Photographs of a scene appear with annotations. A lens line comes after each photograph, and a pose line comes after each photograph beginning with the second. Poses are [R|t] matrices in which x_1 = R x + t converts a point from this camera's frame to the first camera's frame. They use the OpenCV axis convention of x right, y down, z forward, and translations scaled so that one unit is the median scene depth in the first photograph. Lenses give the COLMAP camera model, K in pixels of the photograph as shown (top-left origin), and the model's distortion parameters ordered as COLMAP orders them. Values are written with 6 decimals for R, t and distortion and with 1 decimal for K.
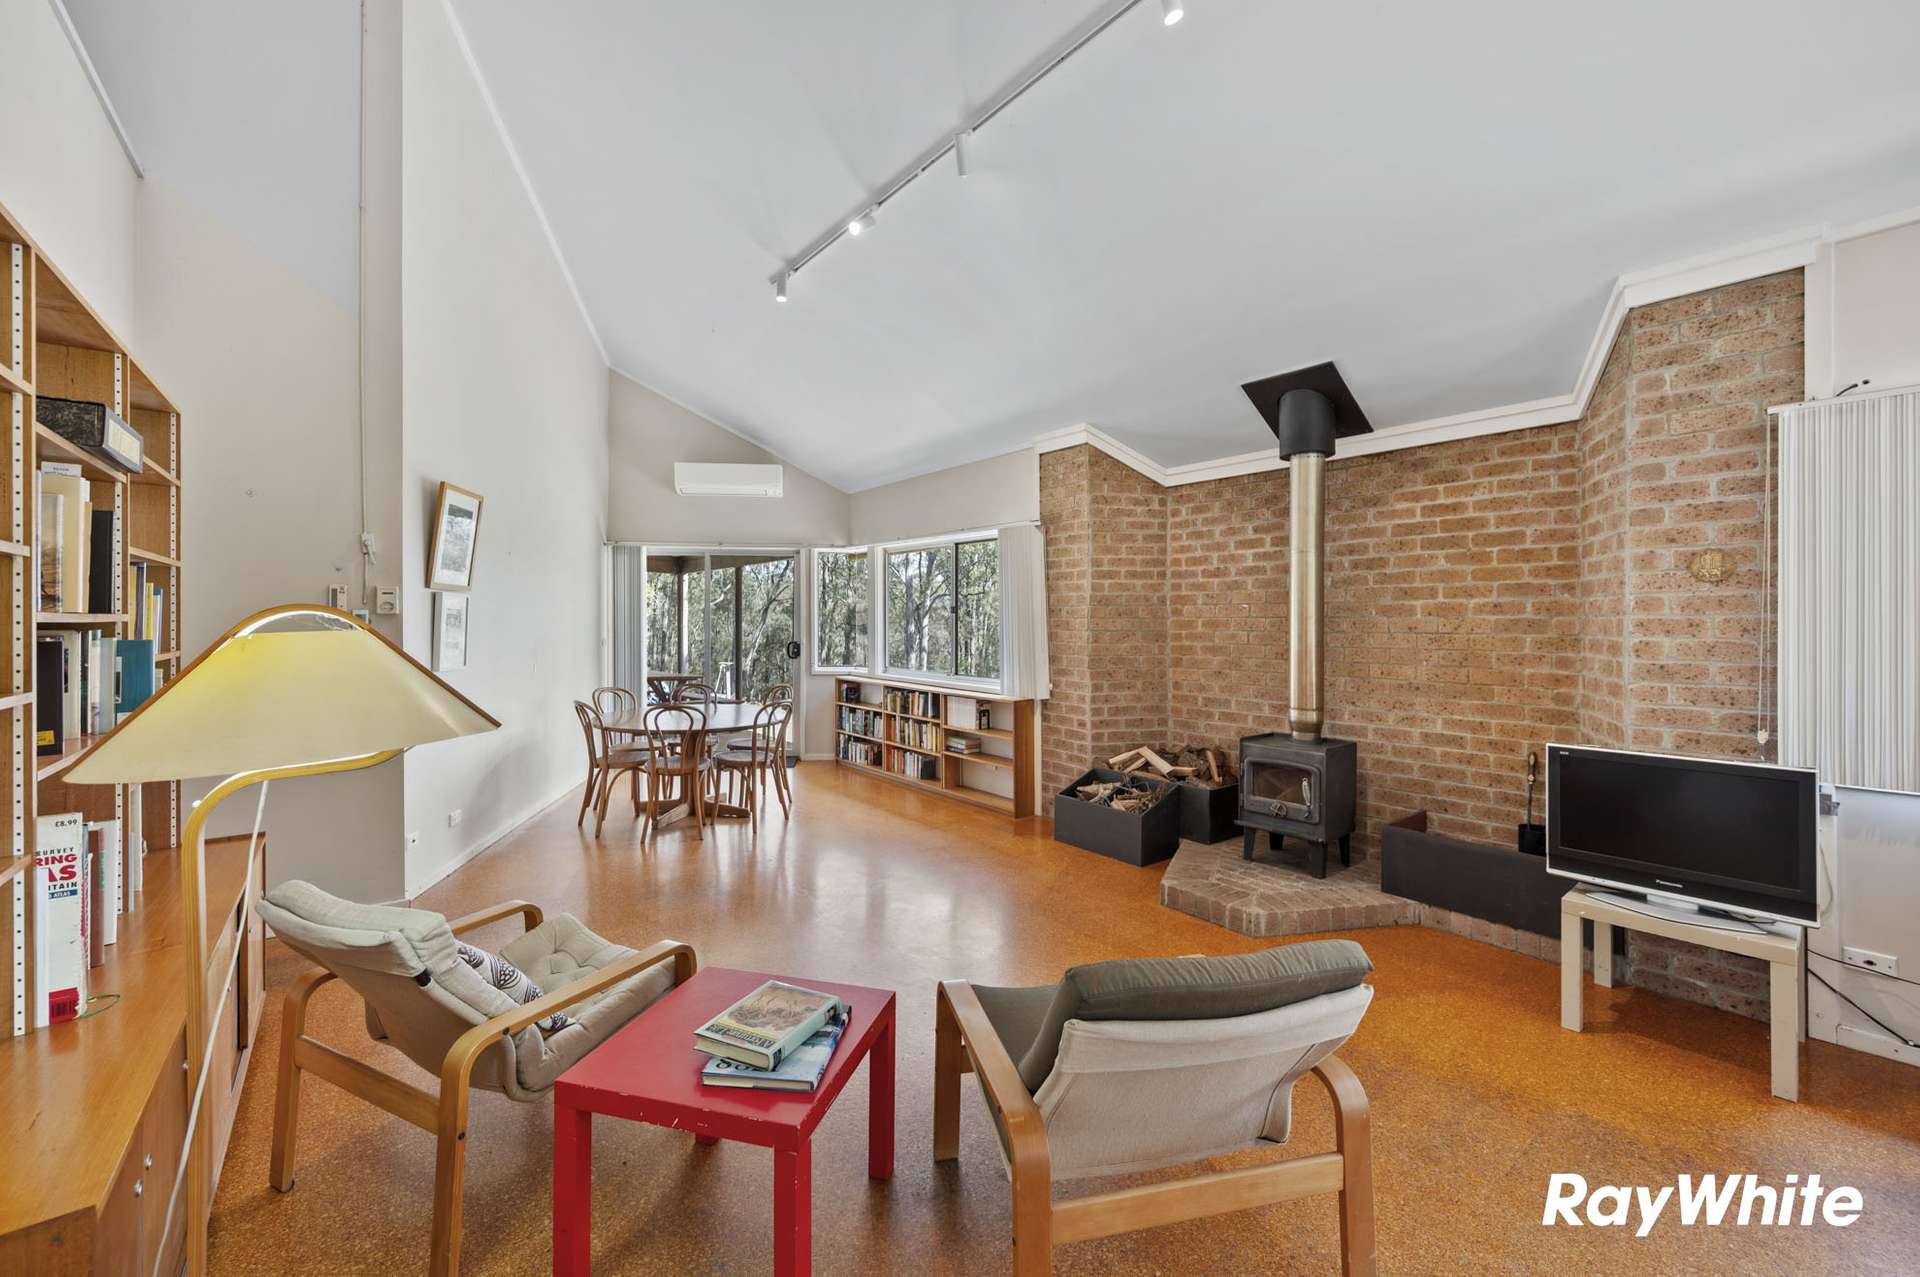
lens RADIAL K [[759.8, 0, 949.1], [0, 759.8, 612.2], [0, 0, 1]] dist [0.000515, -0.000696]
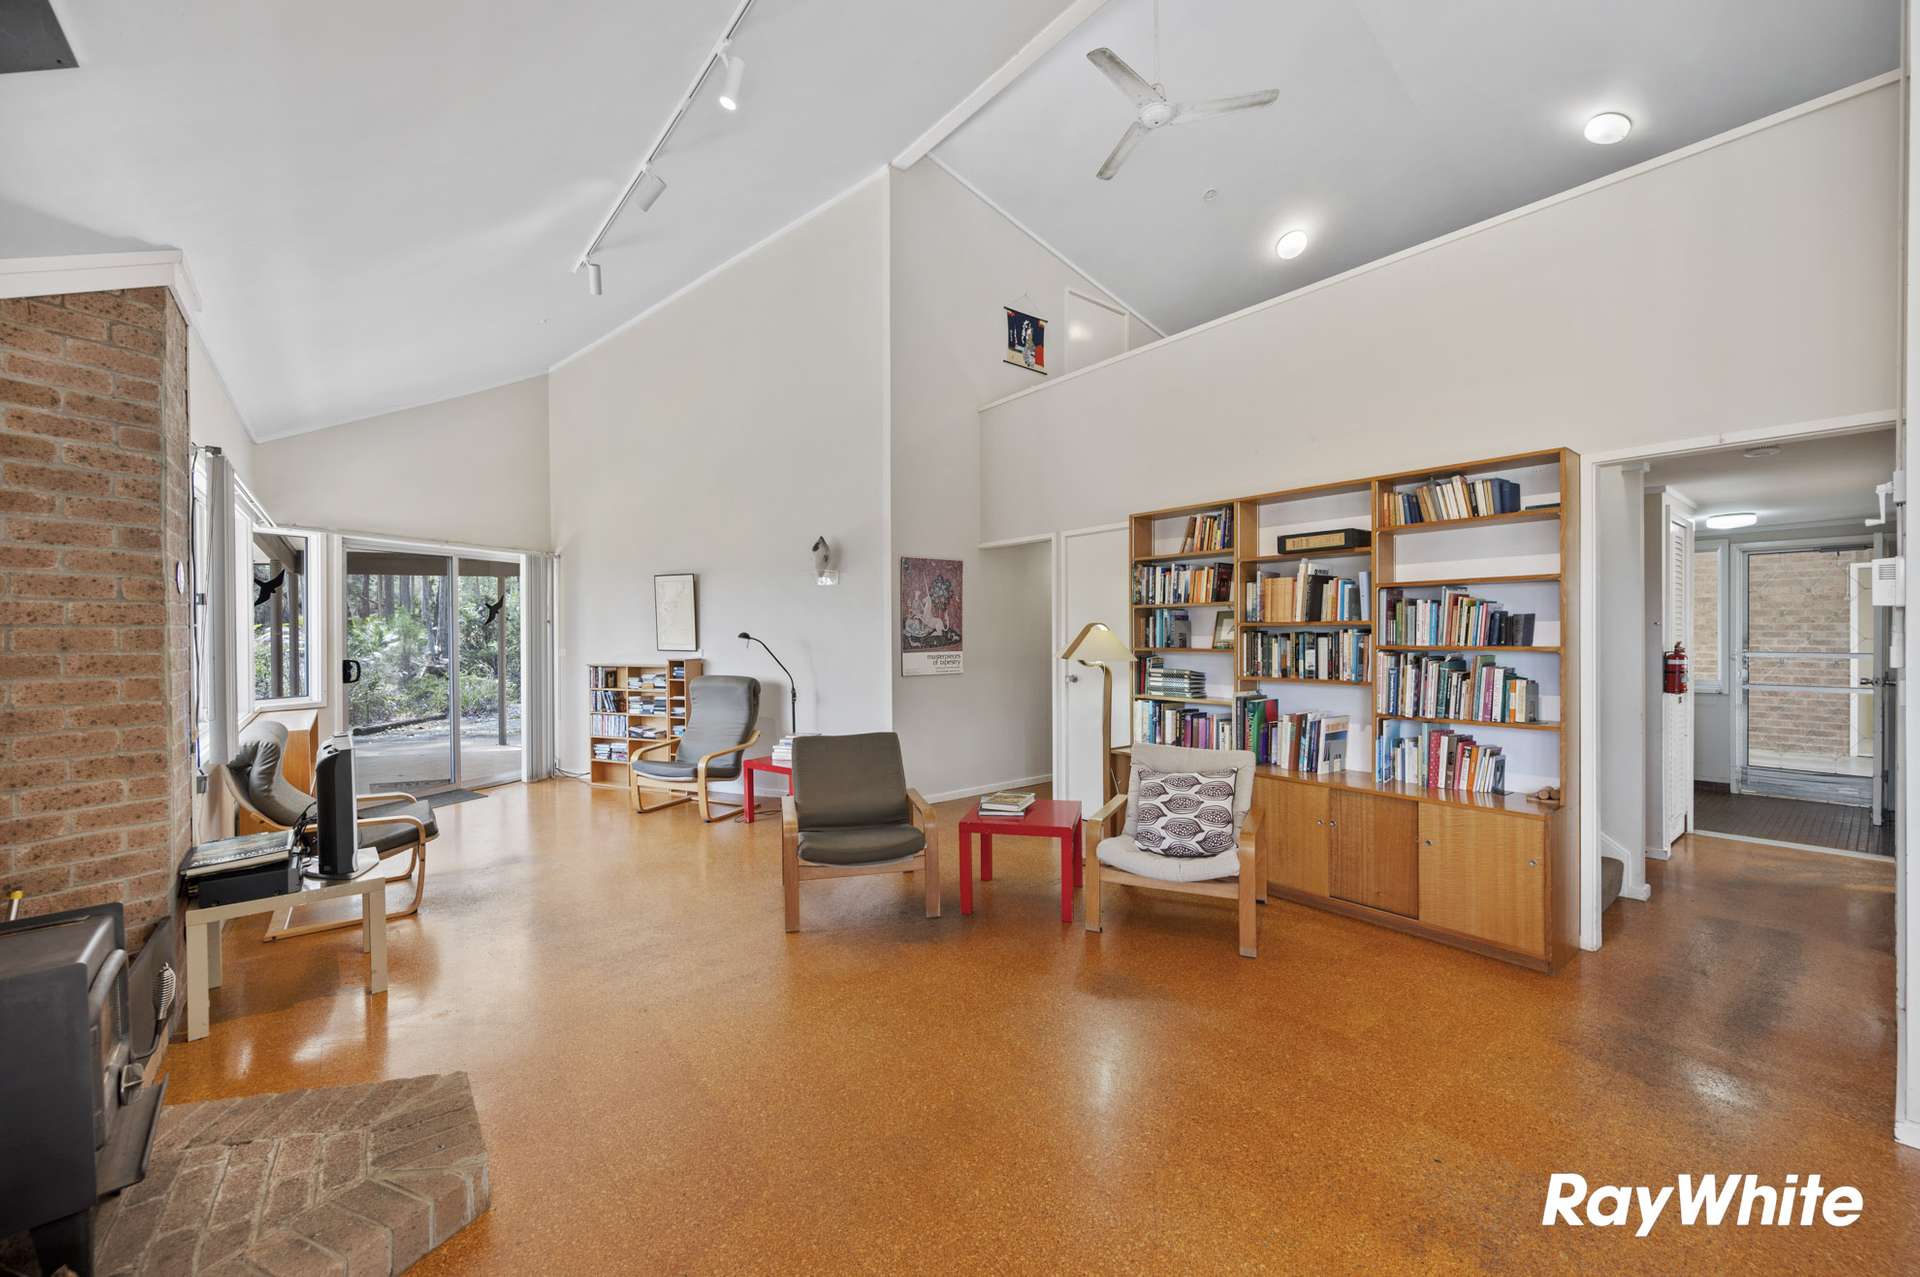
lens RADIAL K [[759.8, 0, 966.2], [0, 759.8, 635.0], [0, 0, 1]] dist [0.000515, -0.000696]
pose [[-0.999807, 0.008133, -0.017870, -0.016897], [0.008203, 0.999959, -0.003809, 0.016144], [0.017839, -0.003955, -0.999833, 1.153675]]
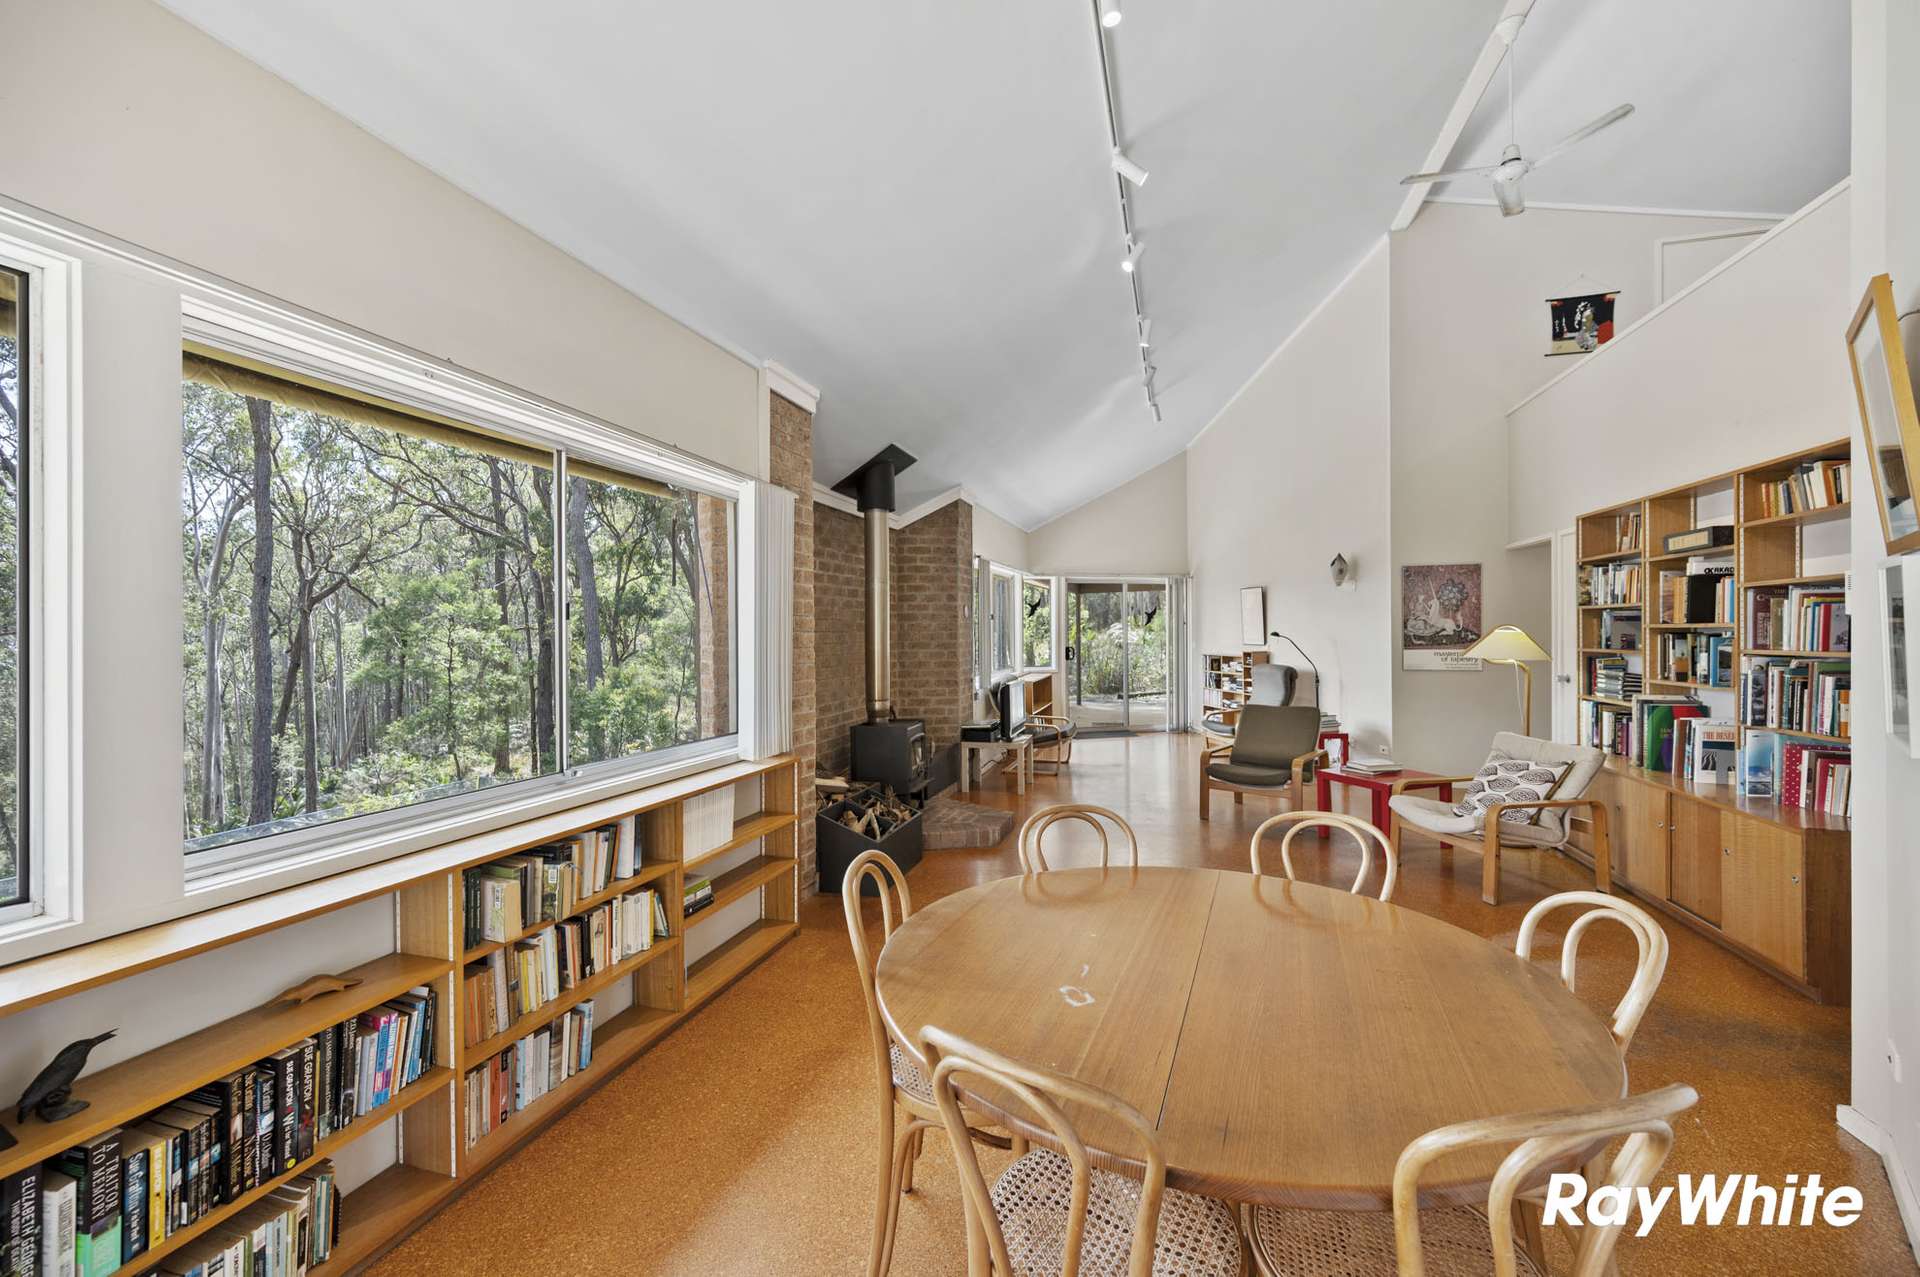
lens RADIAL K [[759.8, 0, 950.6], [0, 759.8, 635.4], [0, 0, 1]] dist [0.000515, -0.000696]
pose [[-0.574889, 0.002161, 0.818228, -0.591031], [0.002041, 0.999997, -0.001207, 0.013270], [-0.818229, 0.000976, -0.574892, 1.417209]]
